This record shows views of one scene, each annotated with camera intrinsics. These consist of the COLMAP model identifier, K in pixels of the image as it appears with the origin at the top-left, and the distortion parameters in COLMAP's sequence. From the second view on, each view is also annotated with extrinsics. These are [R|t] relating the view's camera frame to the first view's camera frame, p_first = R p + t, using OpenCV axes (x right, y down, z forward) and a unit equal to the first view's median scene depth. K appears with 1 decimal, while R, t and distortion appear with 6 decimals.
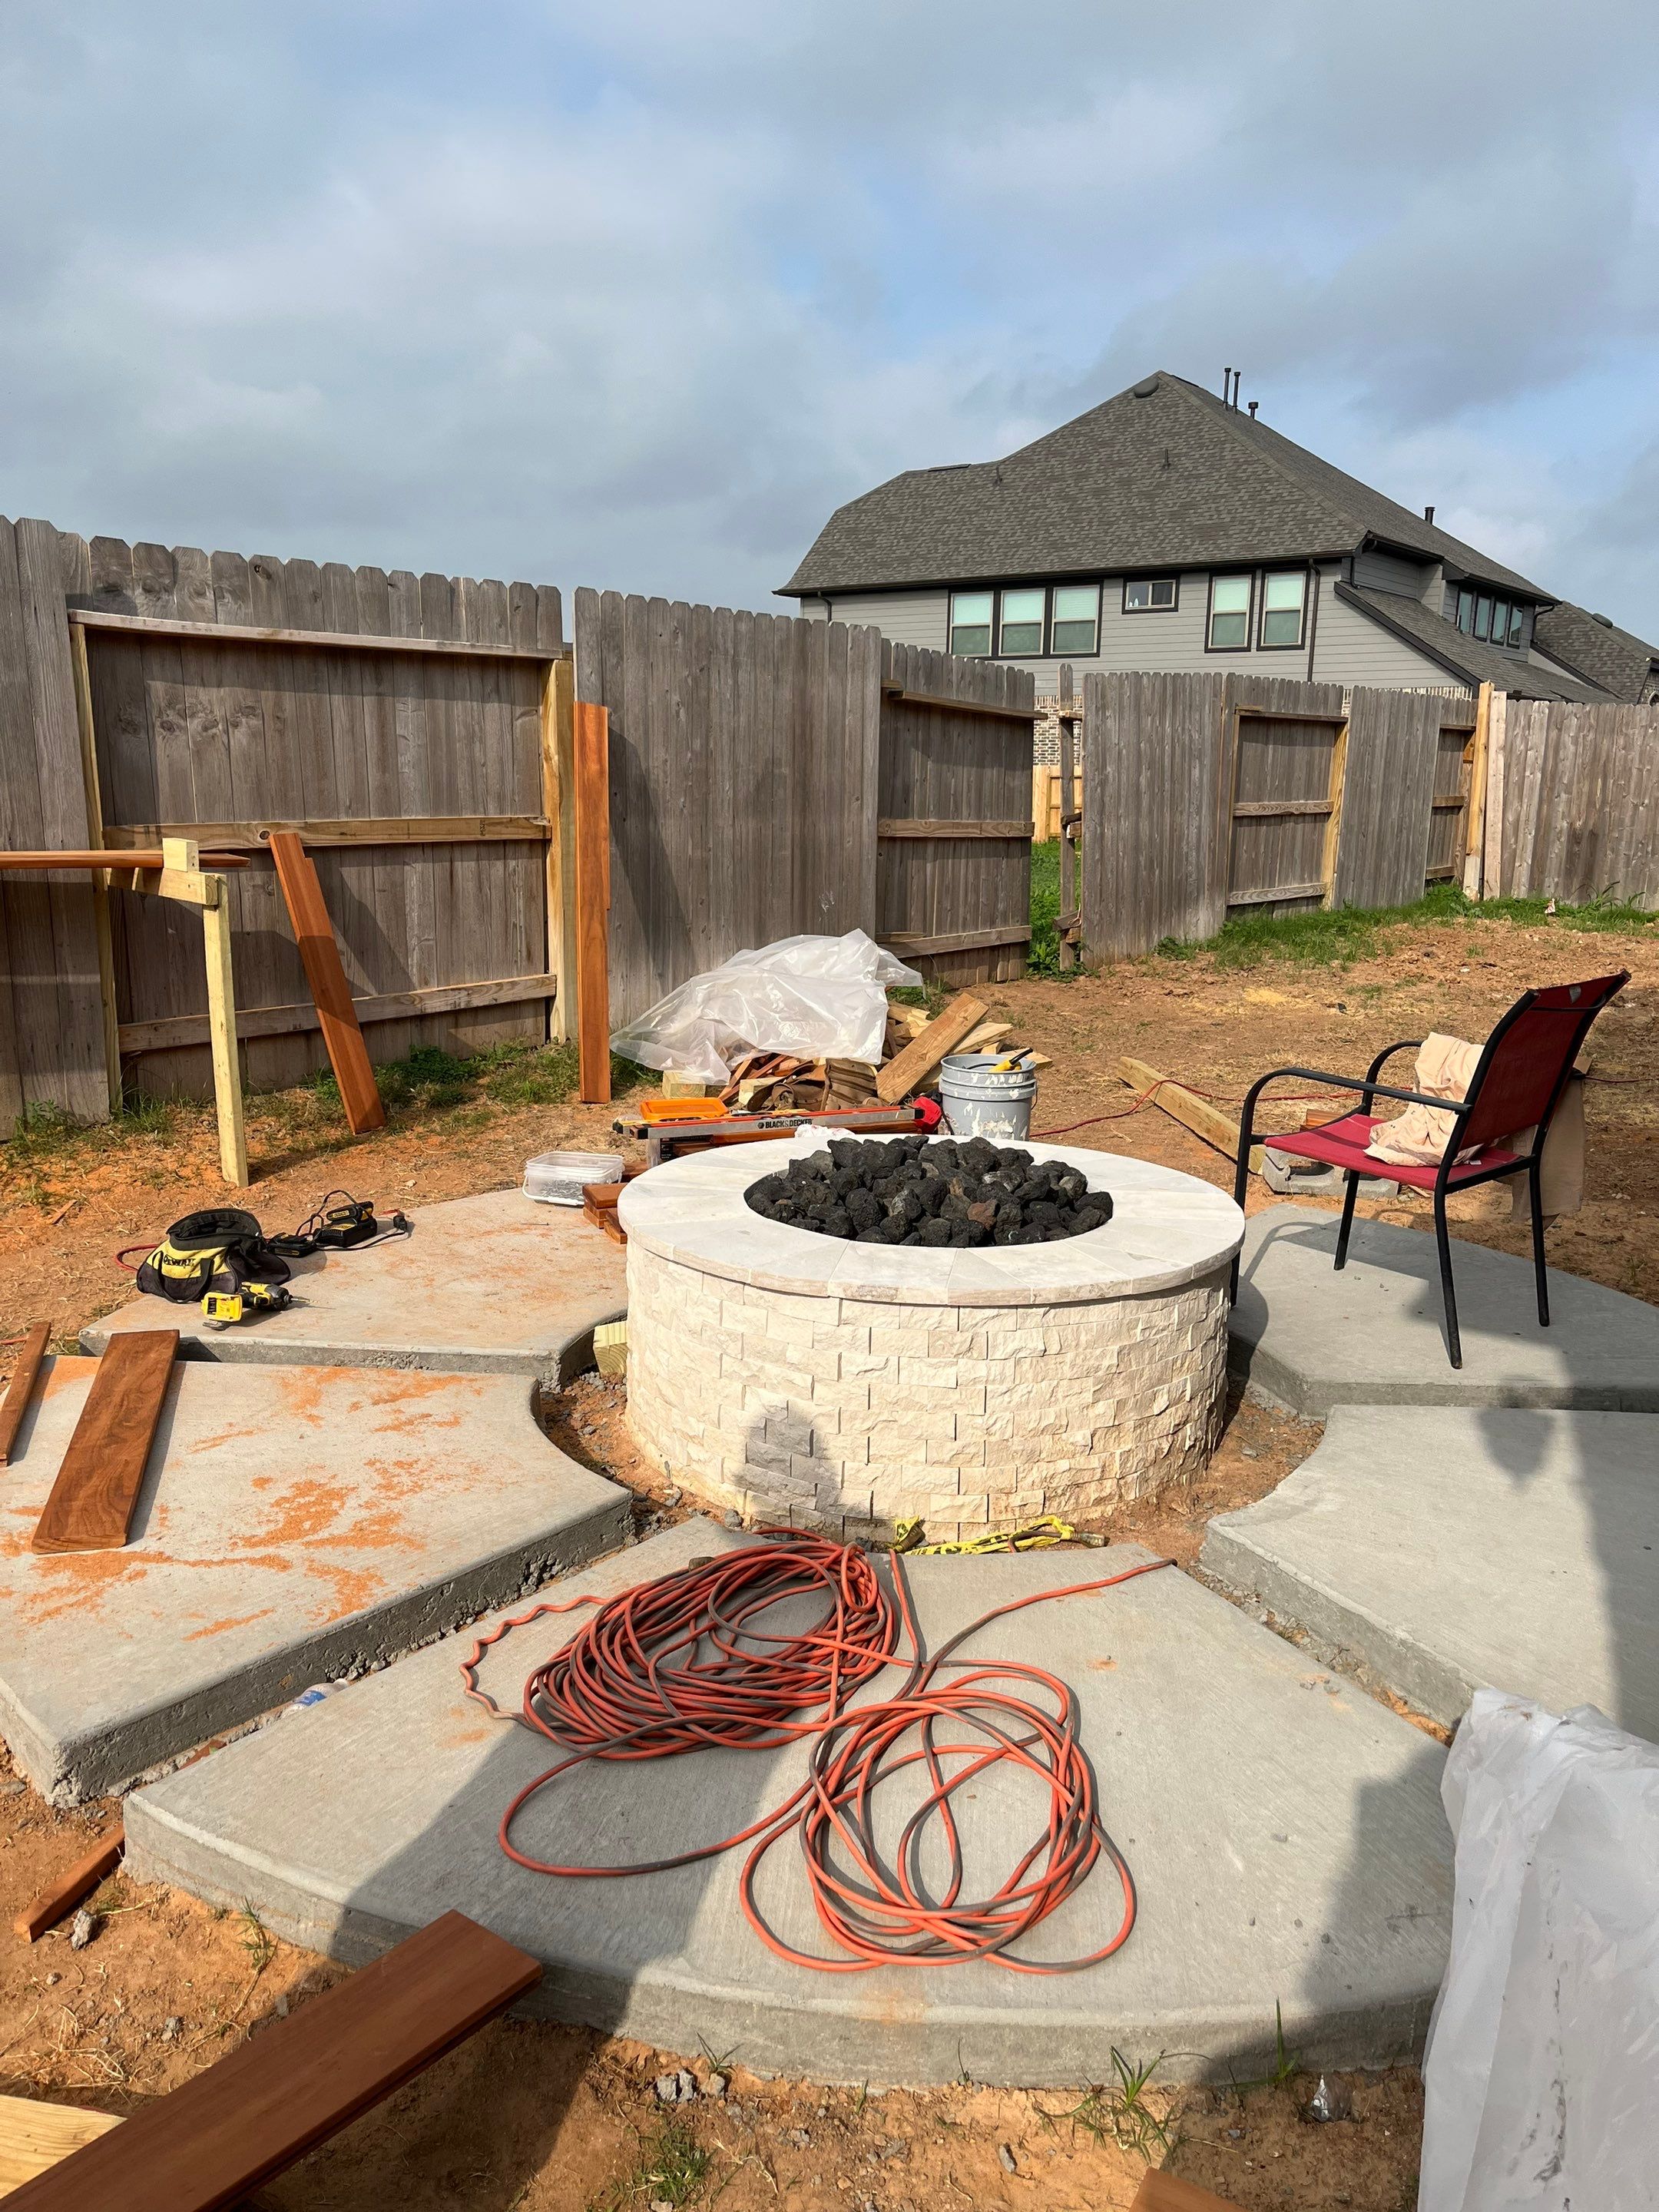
lens RADIAL K [[1680.2, 0, 827.5], [0, 1680.2, 1097.1], [0, 0, 1]] dist [0.068270, -0.099881]
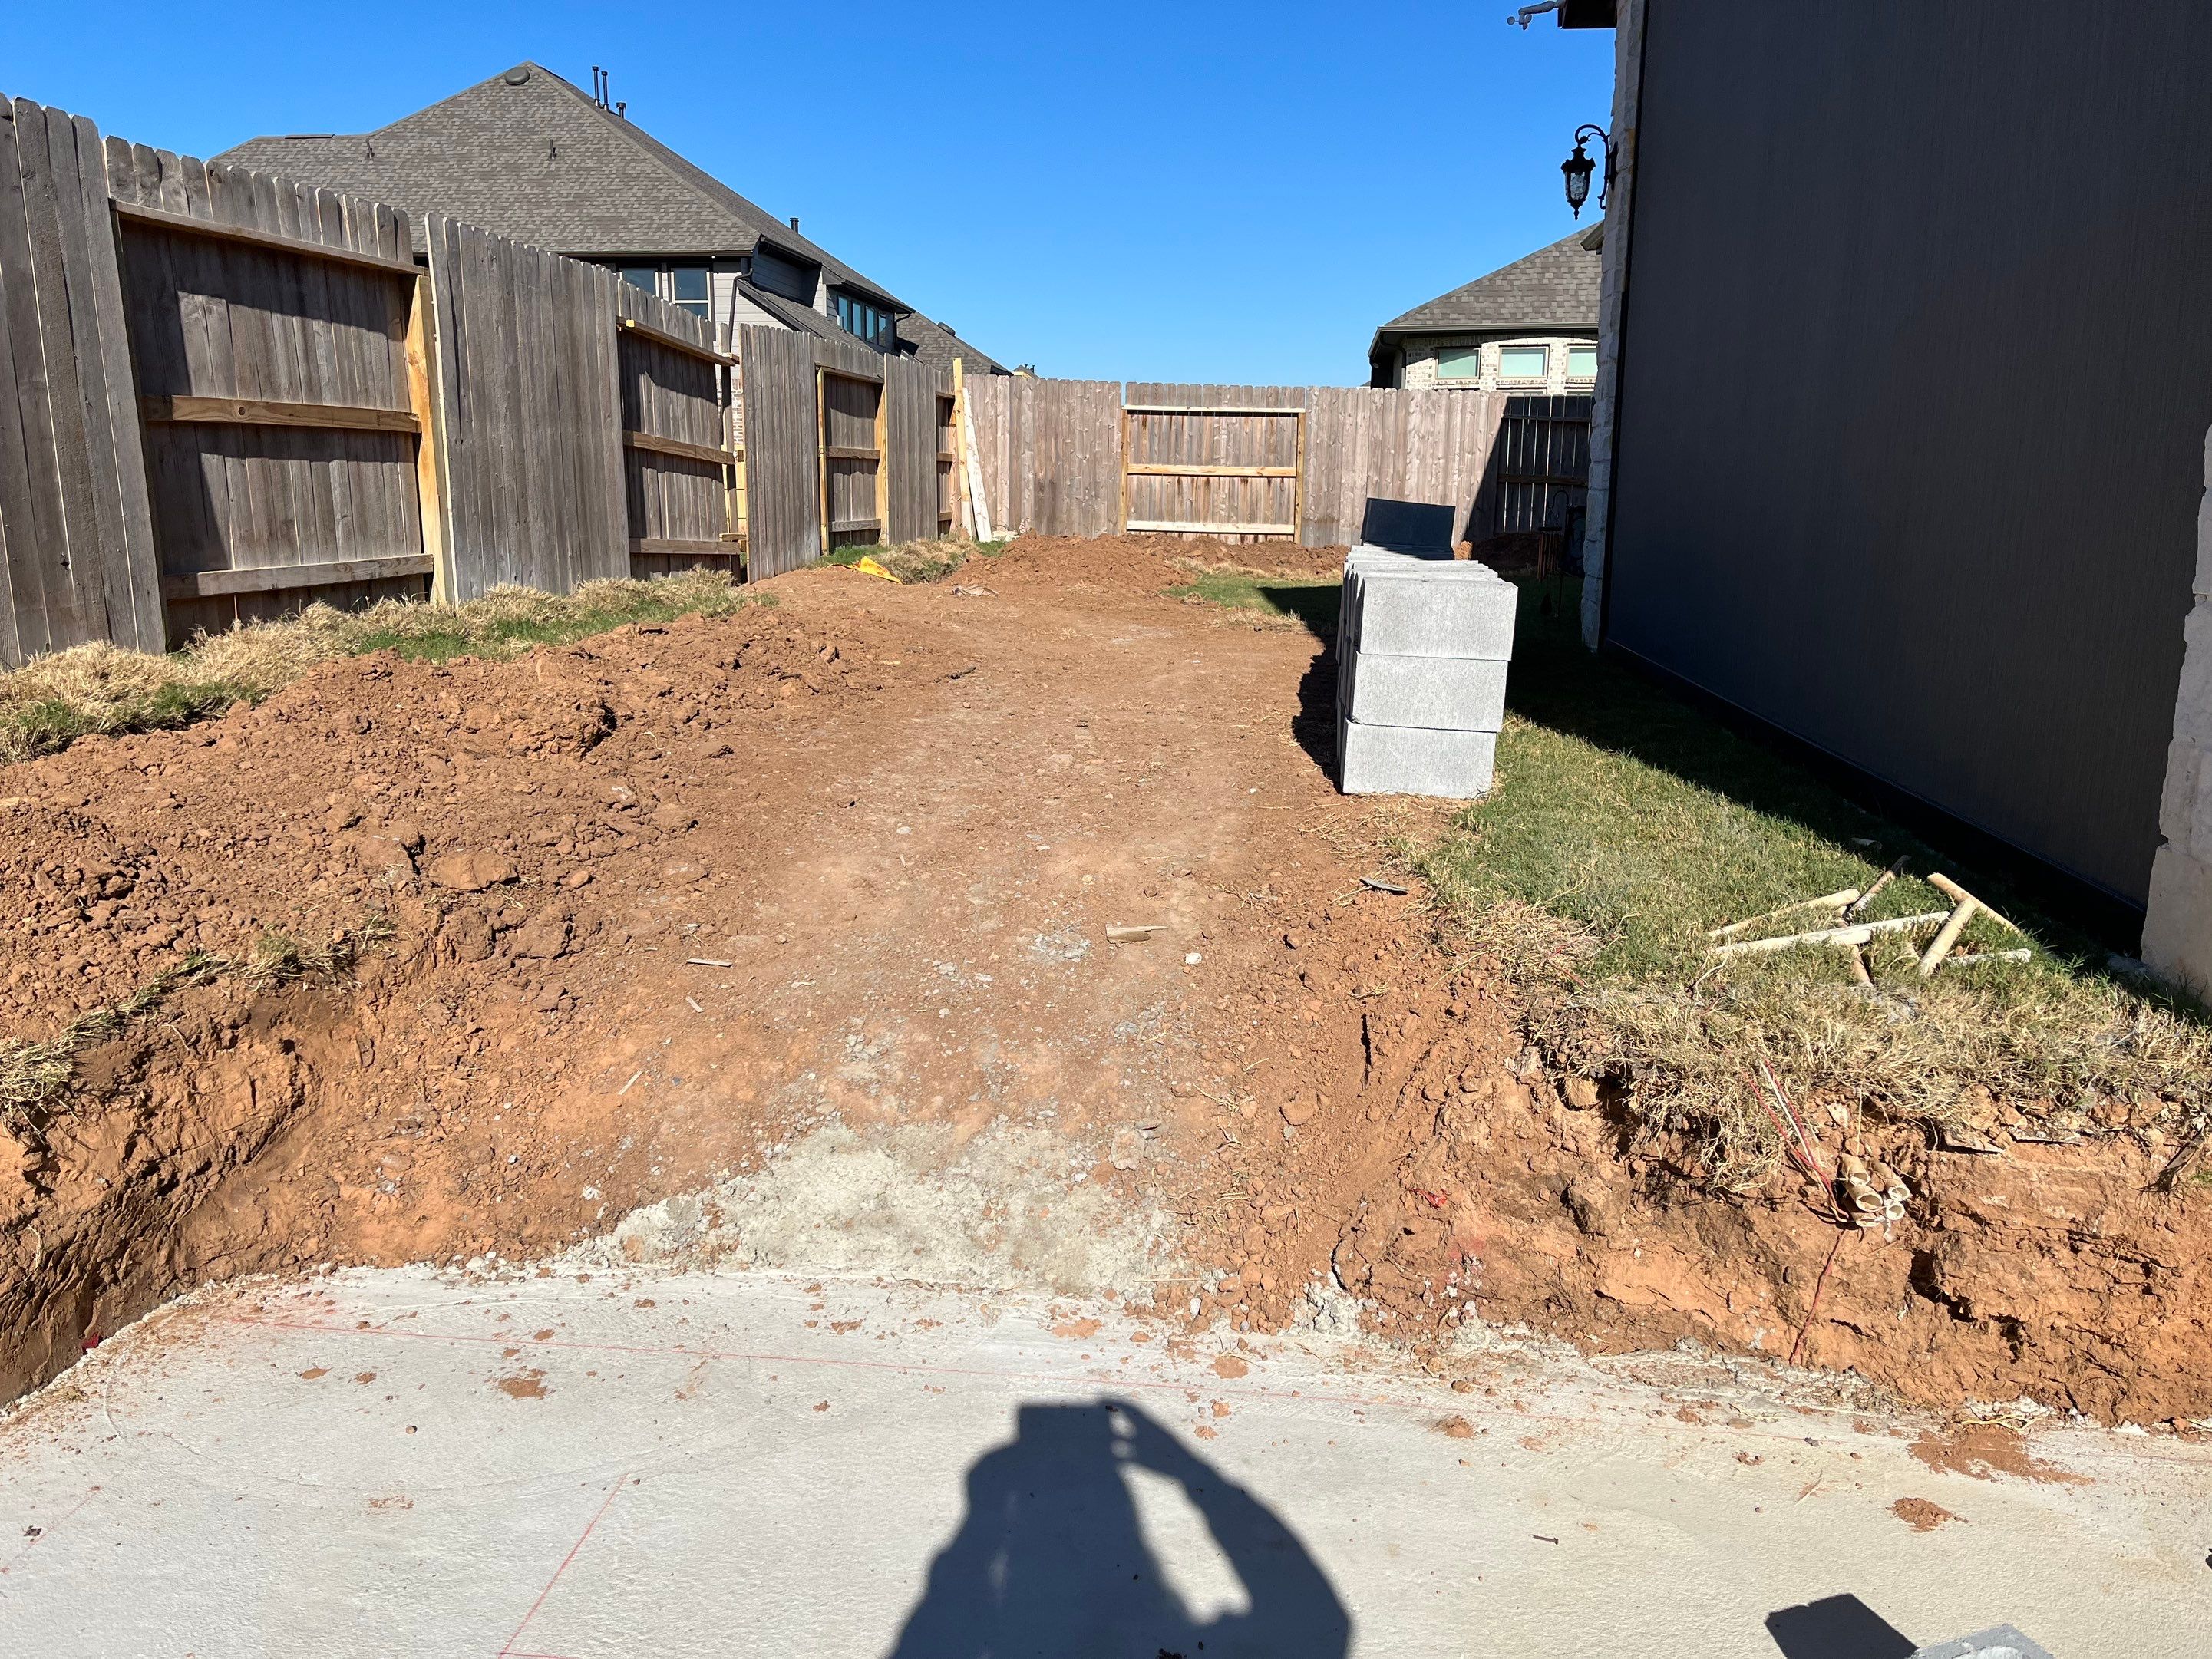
lens RADIAL K [[1672.7, 0, 1095.0], [0, 1672.7, 830.2], [0, 0, 1]] dist [0.060226, -0.063838]
pose [[0.860757, -0.111246, 0.496711, -0.072316], [0.103354, 0.993695, 0.043450, 0.021765], [-0.498413, 0.013937, 0.866828, -0.042941]]
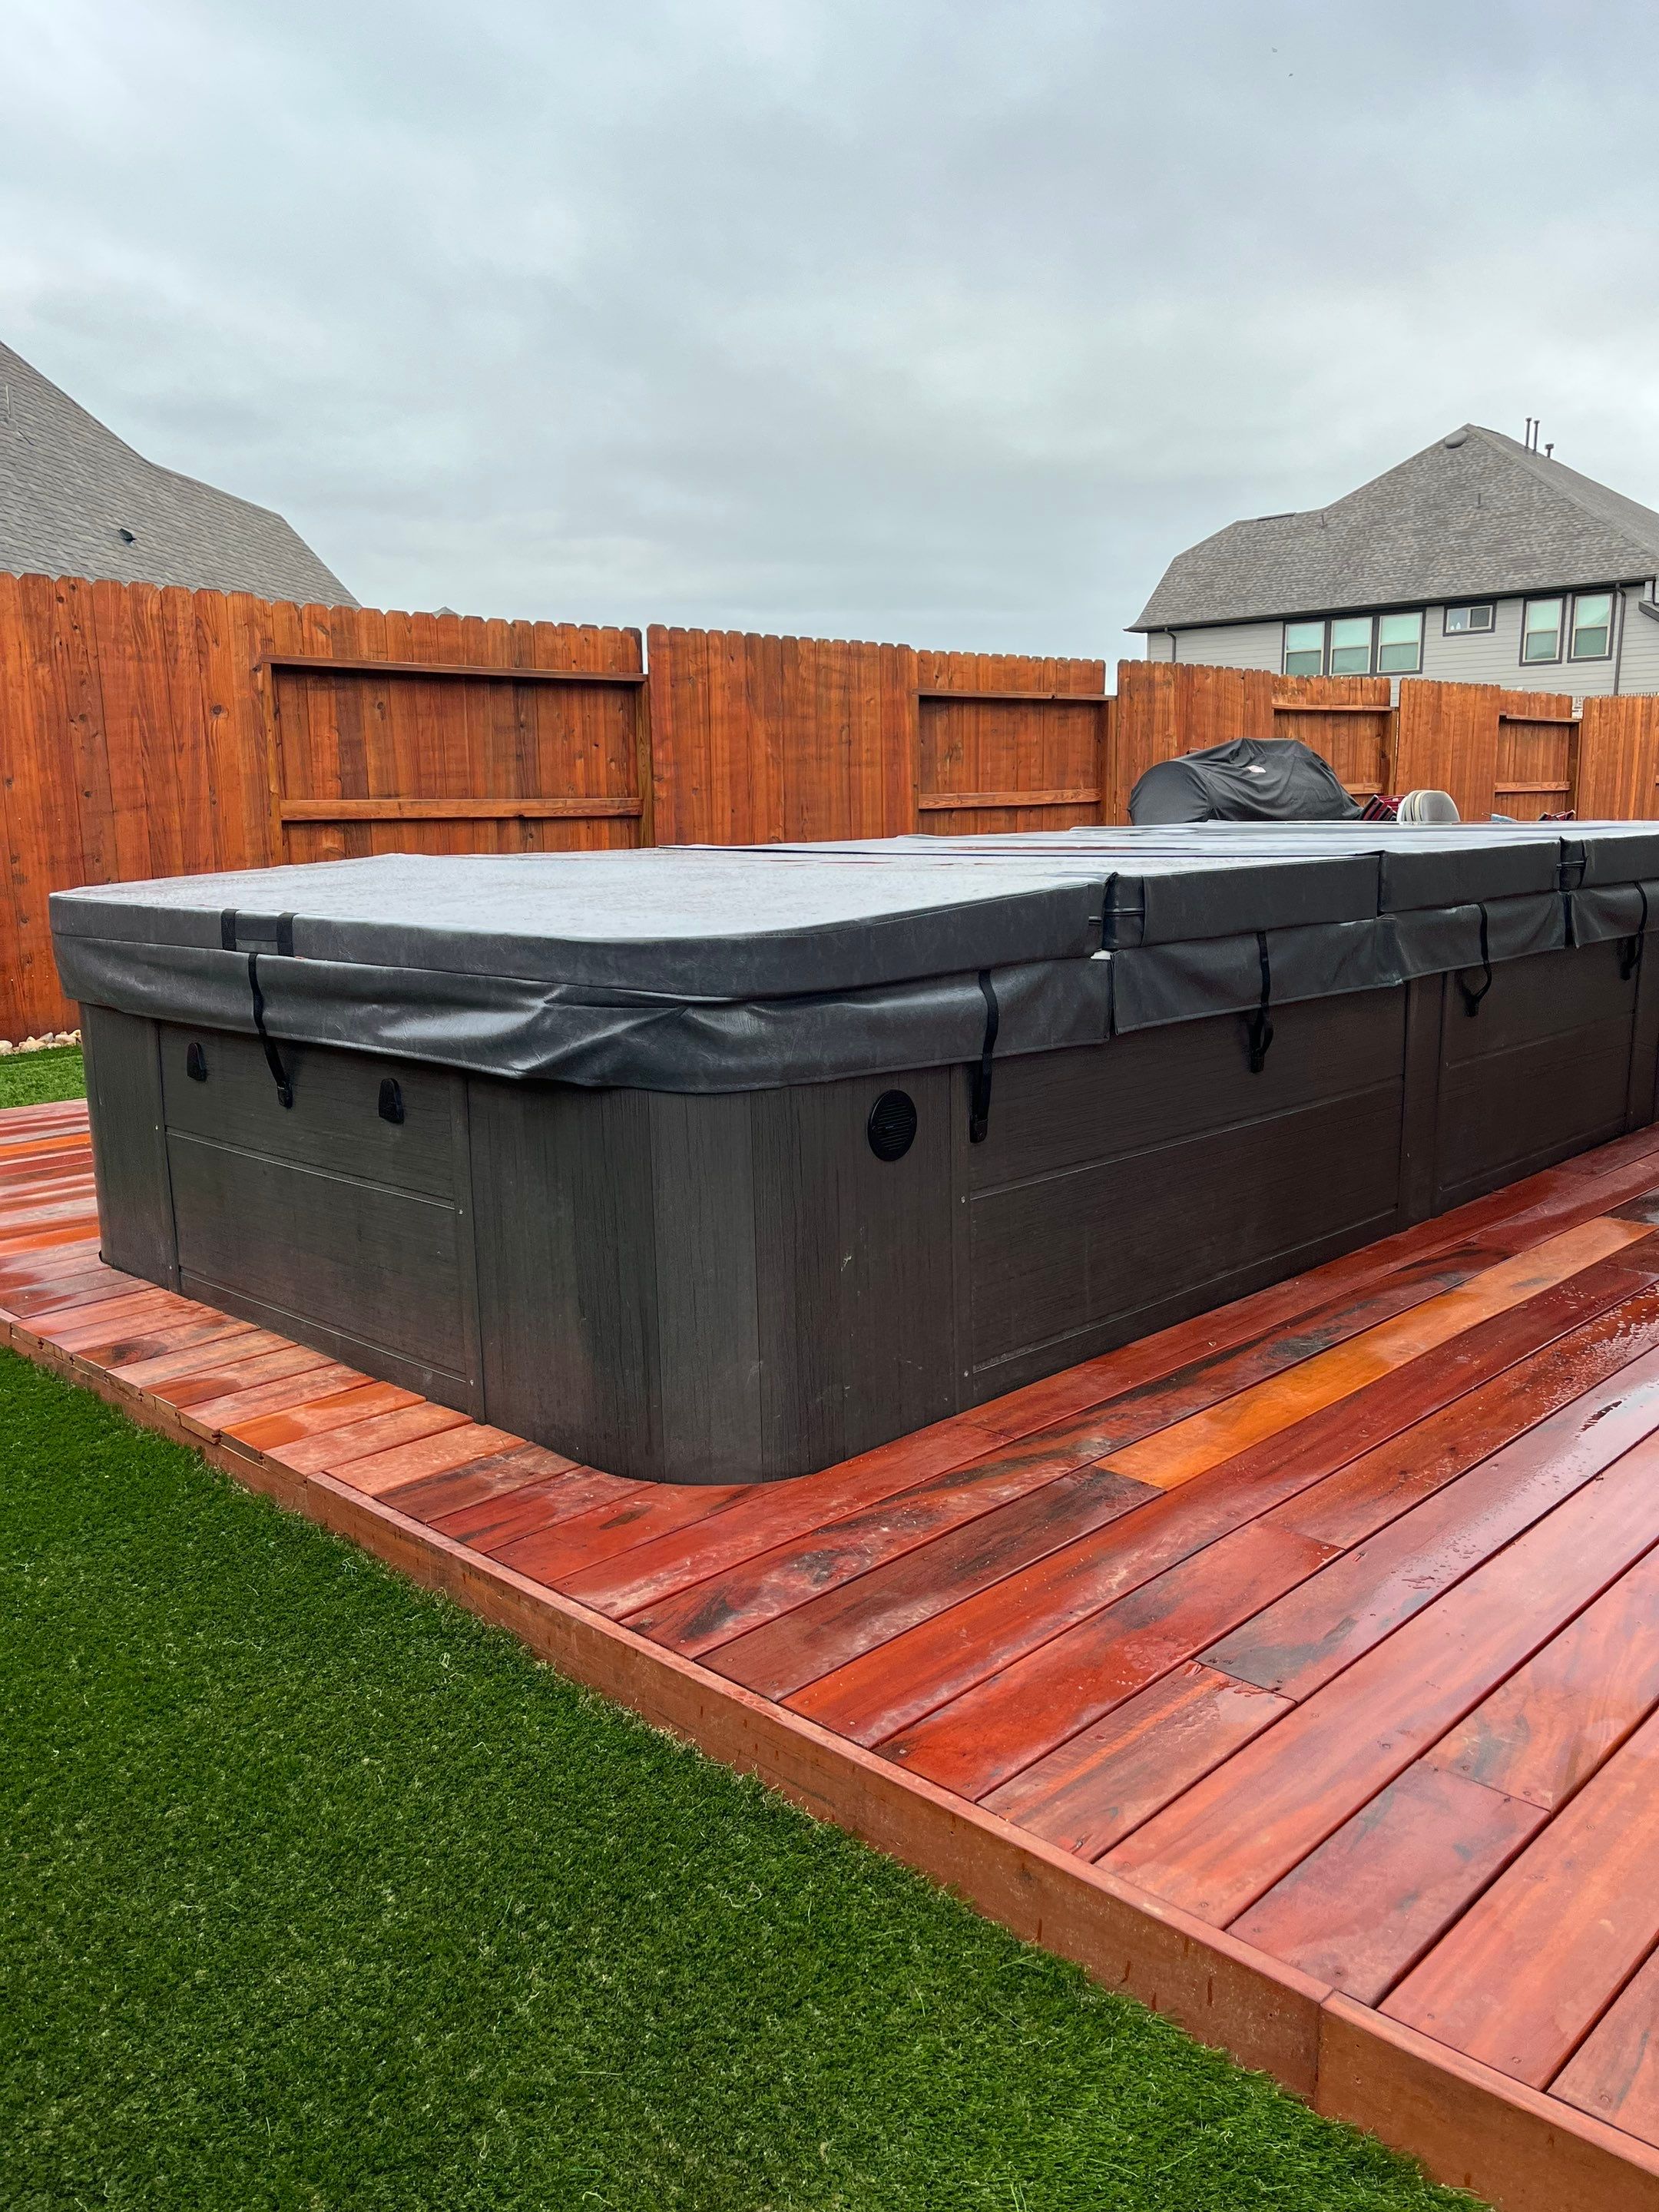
lens RADIAL K [[1672.9, 0, 817.4], [0, 1672.9, 1130.1], [0, 0, 1]] dist [0.060226, -0.063838]
pose [[0.992368, -0.009507, -0.122944, -0.115975], [0.010401, 0.999924, 0.006631, 0.045857], [0.122871, -0.007859, 0.992391, -0.223490]]
